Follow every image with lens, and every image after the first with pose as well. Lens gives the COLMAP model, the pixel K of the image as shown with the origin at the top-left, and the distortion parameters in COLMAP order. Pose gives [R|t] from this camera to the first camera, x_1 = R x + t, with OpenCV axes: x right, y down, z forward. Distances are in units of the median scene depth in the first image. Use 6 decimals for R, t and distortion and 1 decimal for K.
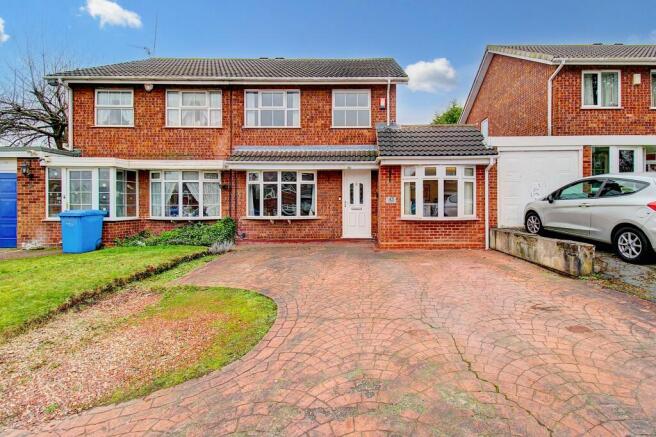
lens RADIAL K [[310.6, 0, 327.5], [0, 310.6, 209.0], [0, 0, 1]] dist [0.042555, -0.025095]
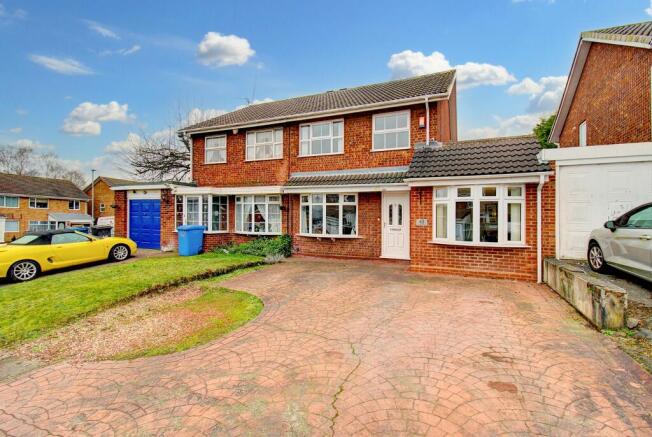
lens RADIAL K [[312.9, 0, 359.7], [0, 312.9, 216.7], [0, 0, 1]] dist [0.019177, -0.000525]
pose [[0.913628, 0.014987, -0.406275, 0.423597], [-0.018639, 0.999814, -0.005034, -0.037735], [0.406124, 0.012171, 0.913737, 0.029261]]
